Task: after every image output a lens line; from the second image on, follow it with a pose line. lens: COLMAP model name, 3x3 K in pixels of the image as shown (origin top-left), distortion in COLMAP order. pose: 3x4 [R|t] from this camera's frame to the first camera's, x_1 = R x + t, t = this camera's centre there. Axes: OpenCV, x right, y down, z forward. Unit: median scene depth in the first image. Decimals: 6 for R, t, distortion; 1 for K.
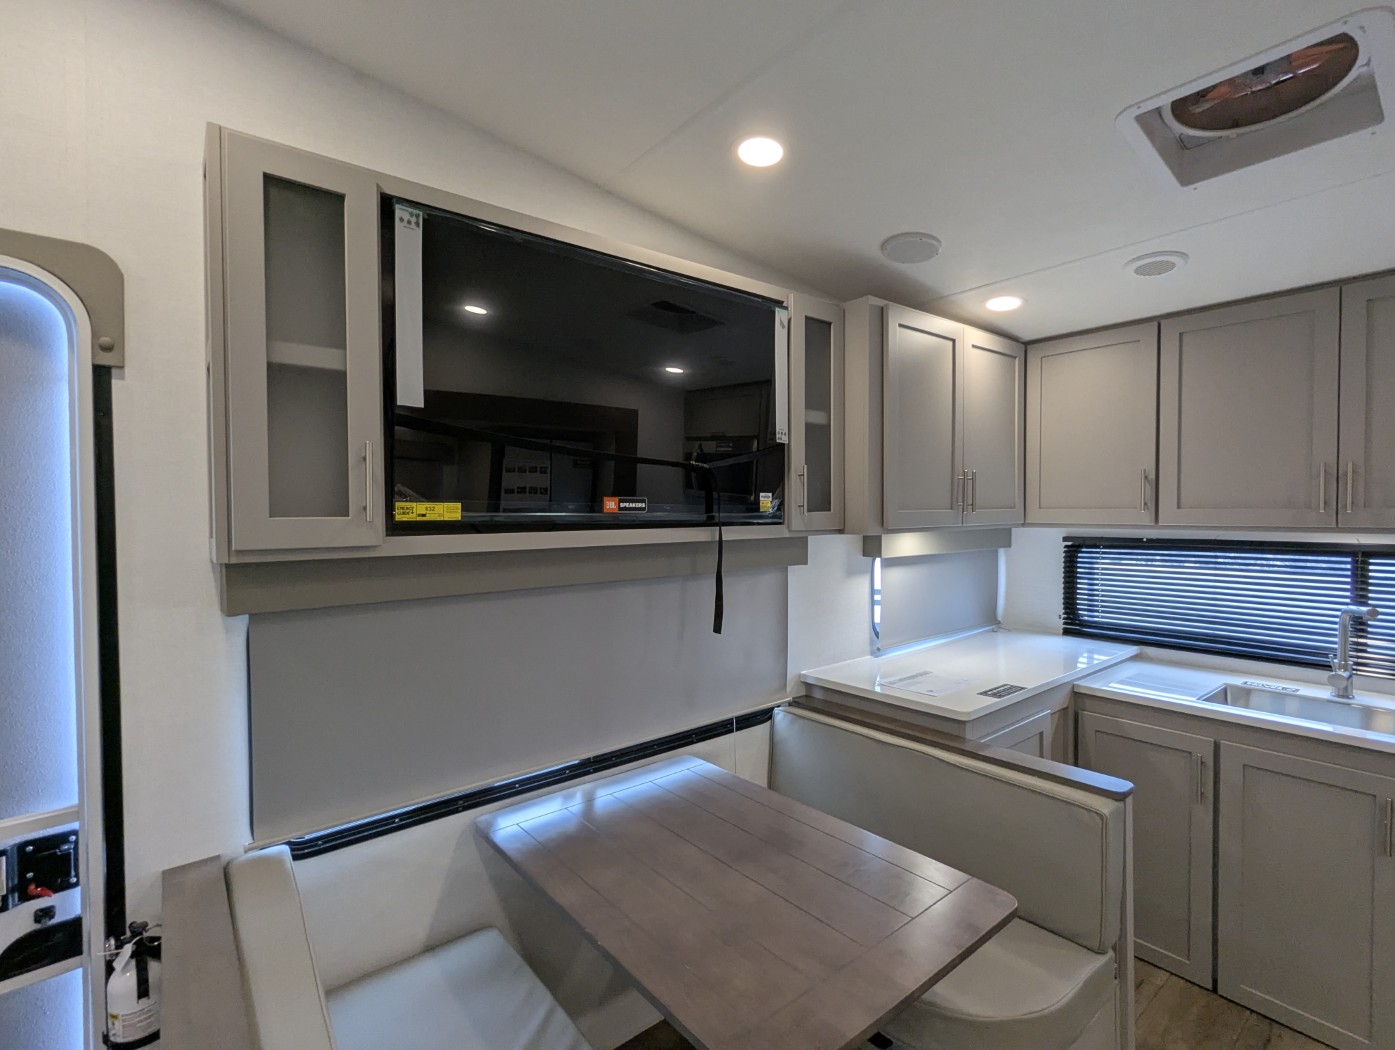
lens RADIAL K [[663.0, 0, 693.8], [0, 663.0, 524.6], [0, 0, 1]] dist [0.001129, -0.003245]
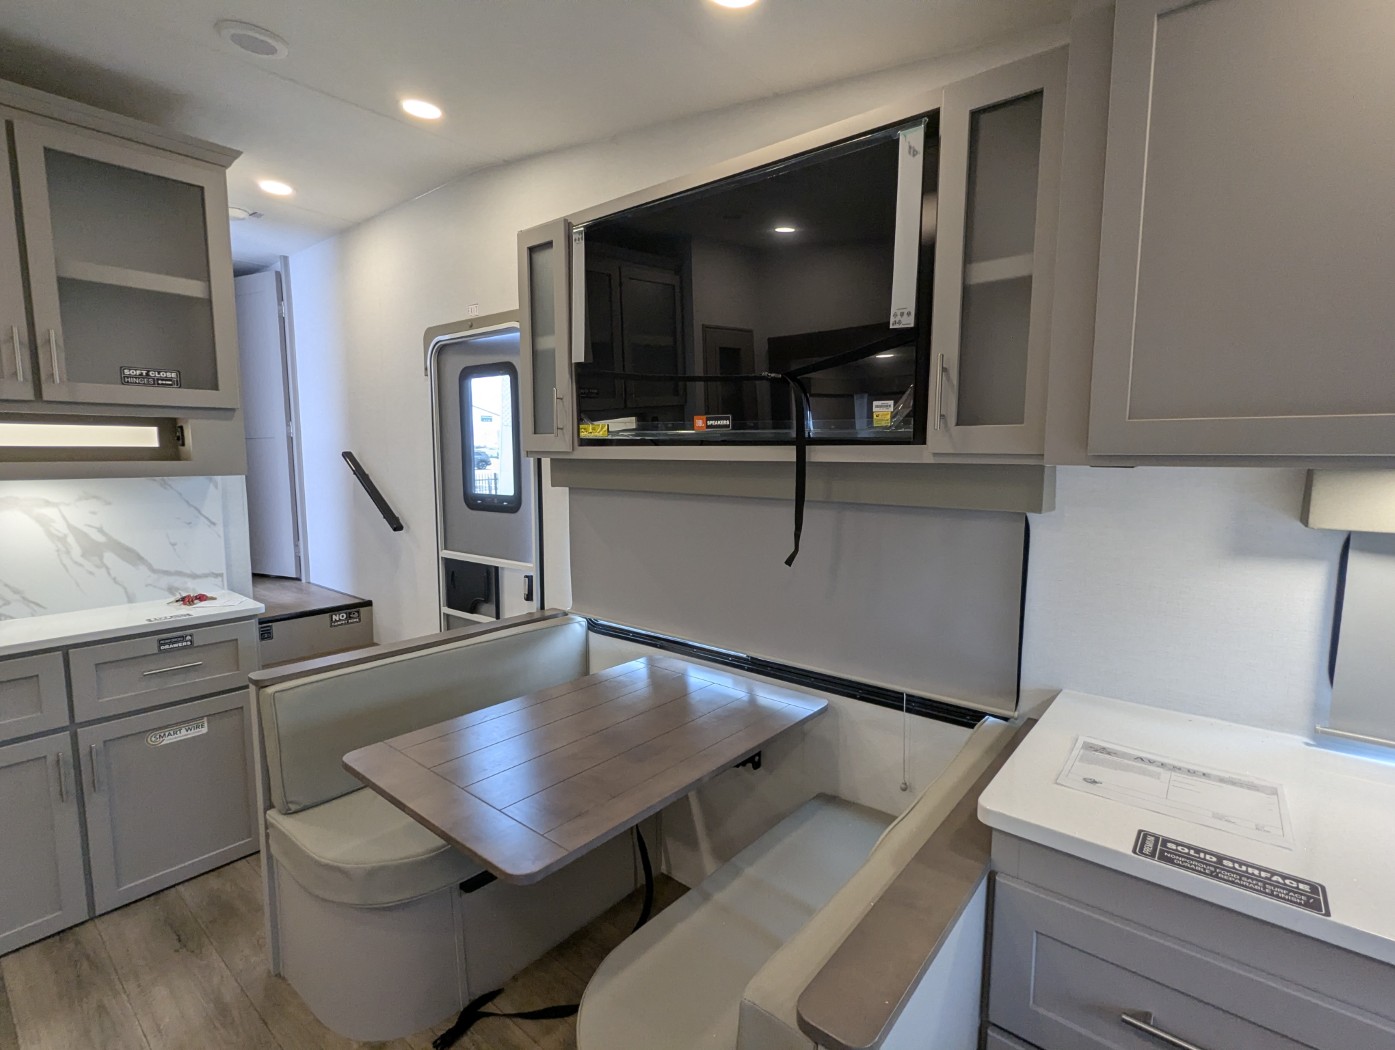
lens RADIAL K [[663.0, 0, 706.4], [0, 663.0, 514.0], [0, 0, 1]] dist [0.001129, -0.003245]
pose [[0.229177, 0.101739, -0.968053, 1.241724], [-0.012338, 0.994746, 0.101623, 0.012607], [0.973307, -0.011346, 0.229228, 0.911567]]
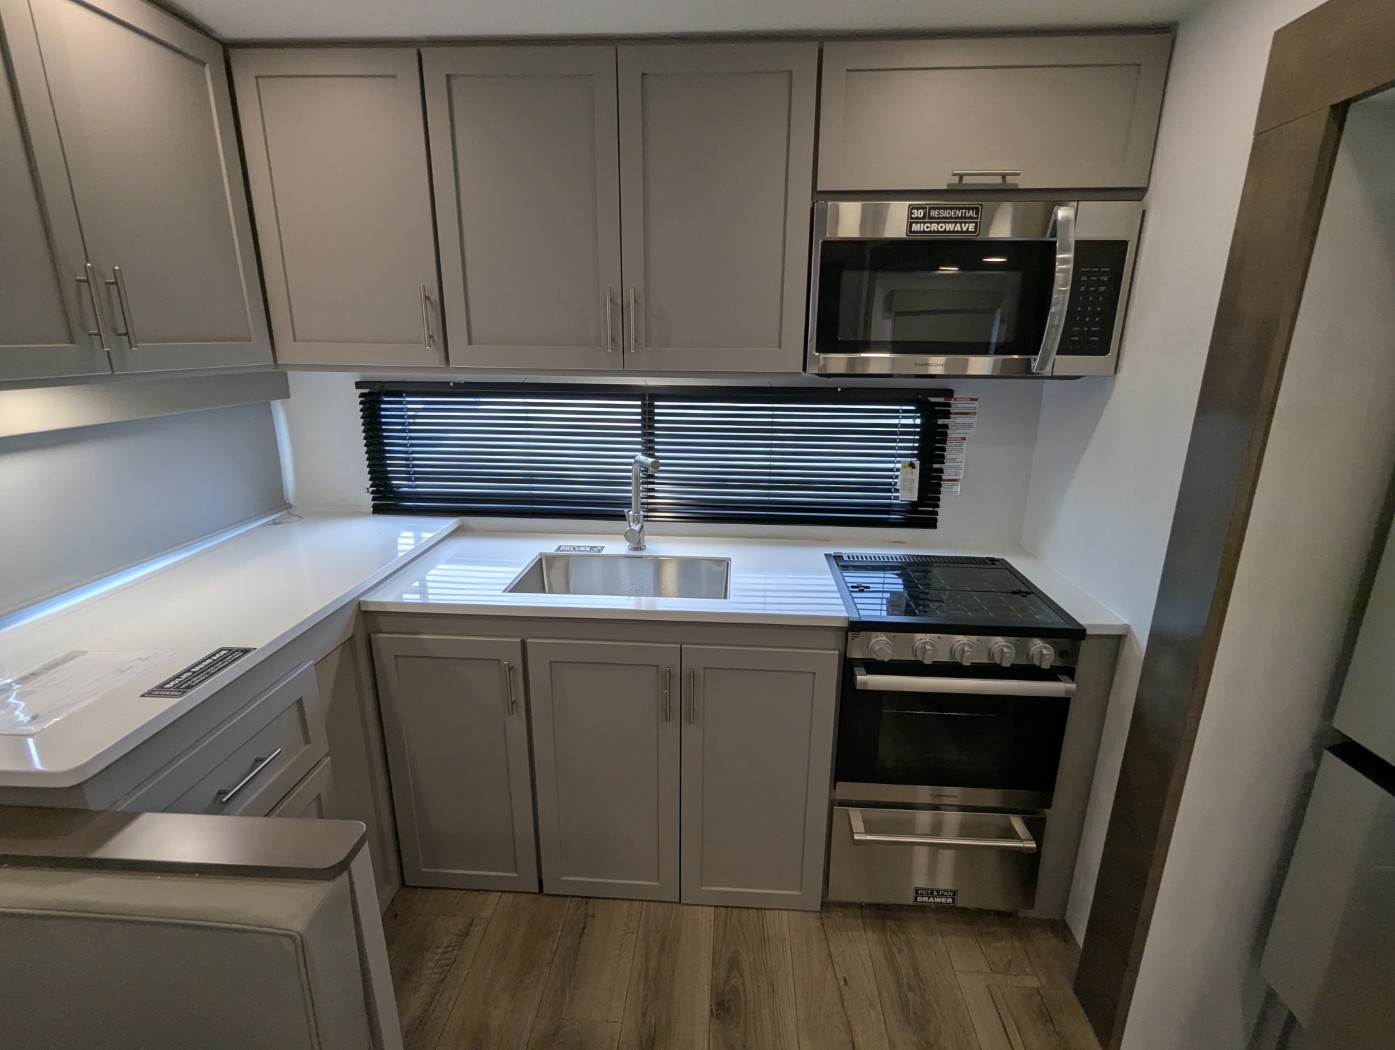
lens RADIAL K [[663.0, 0, 700.5], [0, 663.0, 527.4], [0, 0, 1]] dist [0.001129, -0.003245]
pose [[0.664998, -0.190674, 0.722095, 0.333172], [0.000443, 0.966961, 0.254924, -0.016161], [-0.746845, -0.169204, 0.643112, 0.298747]]
